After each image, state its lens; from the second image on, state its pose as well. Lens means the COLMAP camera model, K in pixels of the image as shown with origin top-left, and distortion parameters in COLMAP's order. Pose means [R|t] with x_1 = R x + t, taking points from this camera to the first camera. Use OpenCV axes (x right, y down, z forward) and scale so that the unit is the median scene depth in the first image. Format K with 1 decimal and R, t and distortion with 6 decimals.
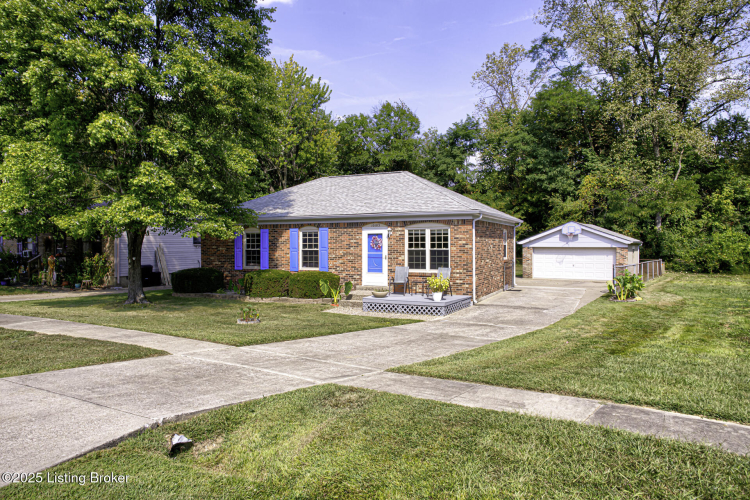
lens RADIAL K [[520.3, 0, 374.1], [0, 520.3, 251.6], [0, 0, 1]] dist [-0.010225, -0.000365]
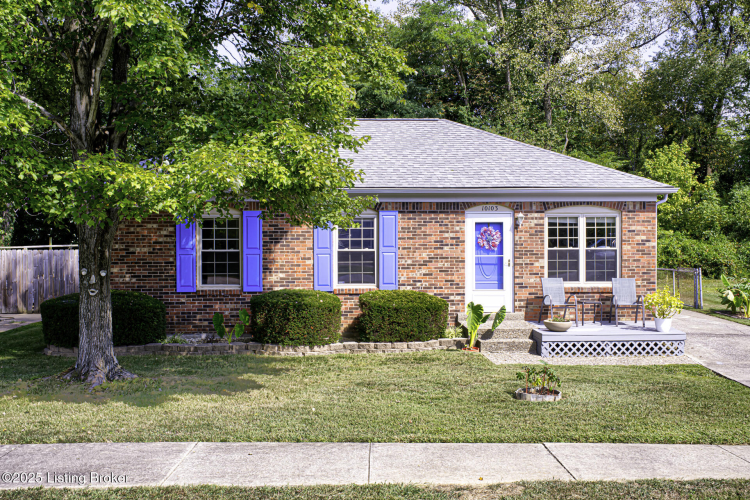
lens RADIAL K [[792.3, 0, 374.8], [0, 792.3, 248.7], [0, 0, 1]] dist [0.002285, 0.000000]
pose [[0.865973, -0.003818, 0.500077, -0.567065], [0.006564, 0.999971, -0.003733, -0.002968], [-0.500048, 0.006515, 0.865973, 0.306028]]
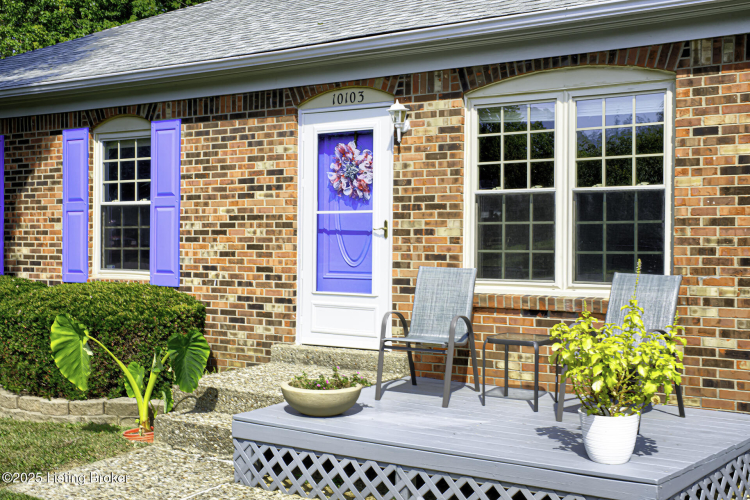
lens RADIAL K [[905.5, 0, 376.5], [0, 905.5, 249.3], [0, 0, 1]] dist [0.029185, 0.000000]
pose [[0.992864, 0.011018, -0.118744, 0.068947], [-0.011973, 0.999901, -0.007332, 0.023615], [0.118651, 0.008702, 0.992898, 0.599668]]
